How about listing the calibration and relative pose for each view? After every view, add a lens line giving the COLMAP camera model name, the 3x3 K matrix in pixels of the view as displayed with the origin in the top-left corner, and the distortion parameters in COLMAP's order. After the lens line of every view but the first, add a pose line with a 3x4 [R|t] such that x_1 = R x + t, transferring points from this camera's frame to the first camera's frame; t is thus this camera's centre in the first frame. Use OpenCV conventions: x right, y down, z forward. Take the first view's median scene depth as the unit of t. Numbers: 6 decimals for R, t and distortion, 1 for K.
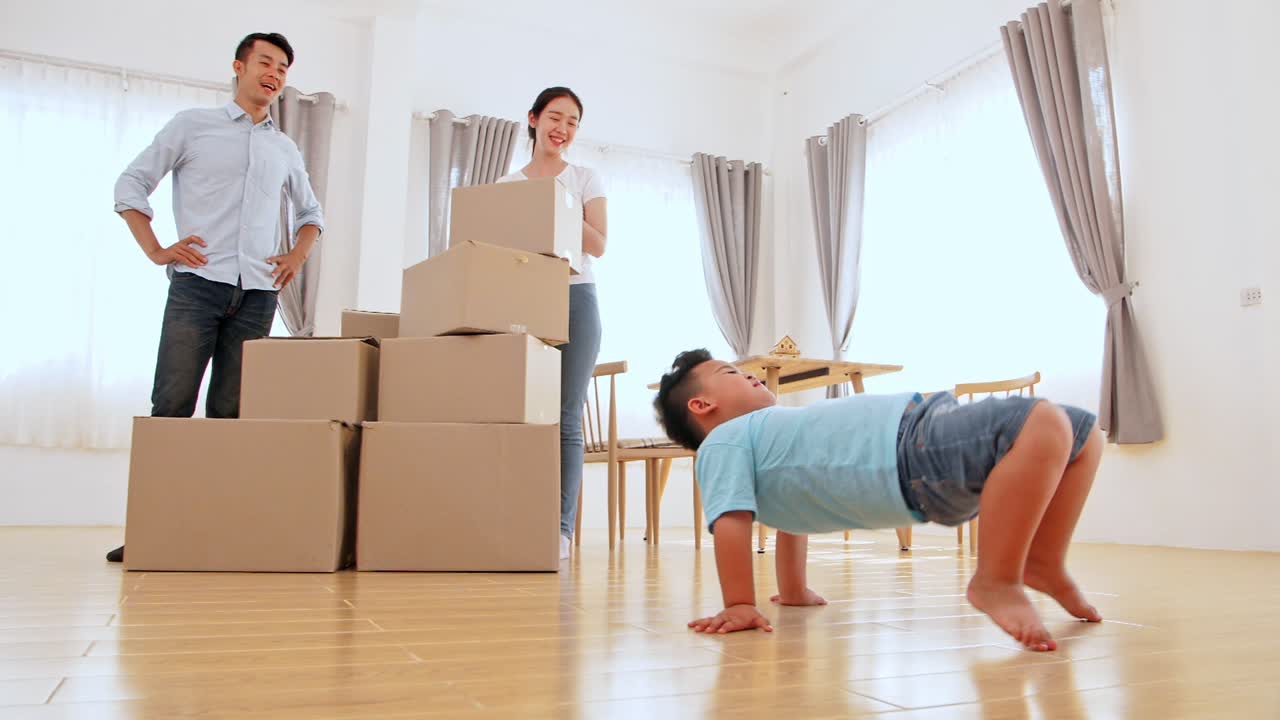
lens RADIAL K [[992.5, 0, 640.0], [0, 992.5, 360.0], [0, 0, 1]] dist [-0.101866, 0.074564]
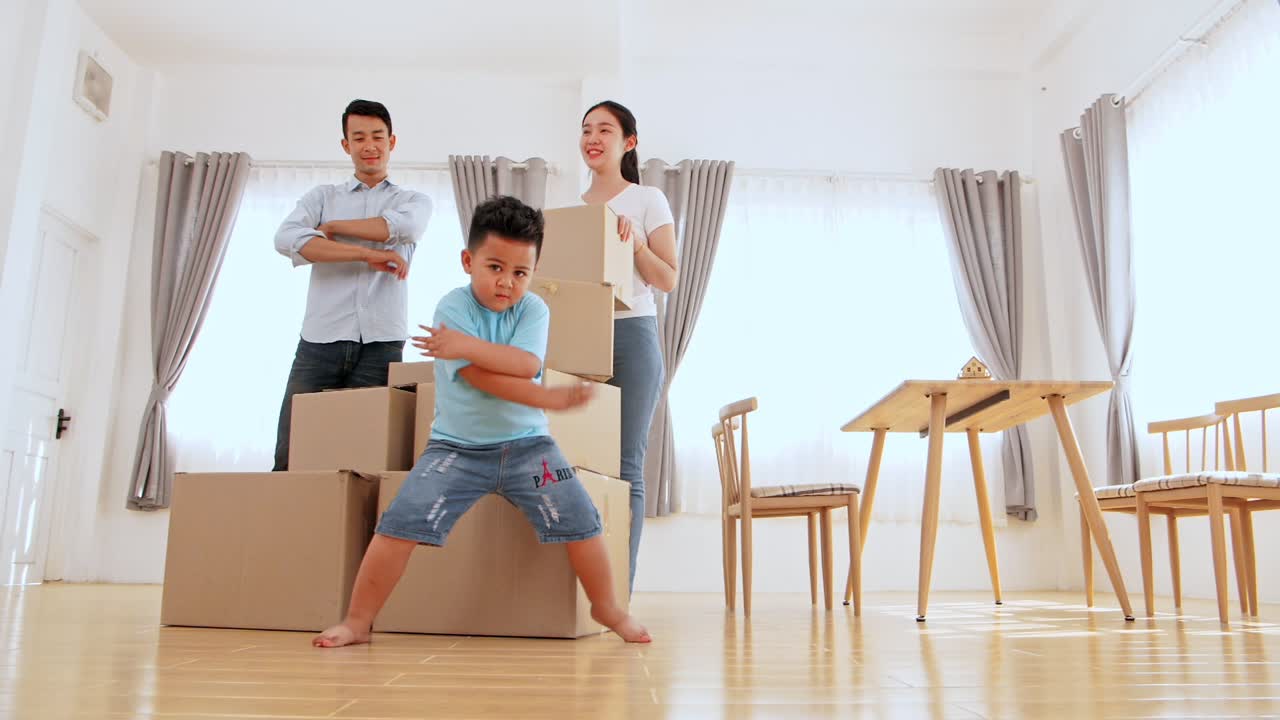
lens RADIAL K [[992.5, 0, 640.0], [0, 992.5, 360.0], [0, 0, 1]] dist [-0.101866, 0.074564]
pose [[0.928927, -0.076293, -0.362317, 0.134234], [0.052725, 0.995825, -0.074513, 0.017834], [0.366489, 0.050114, 0.929072, 0.095276]]
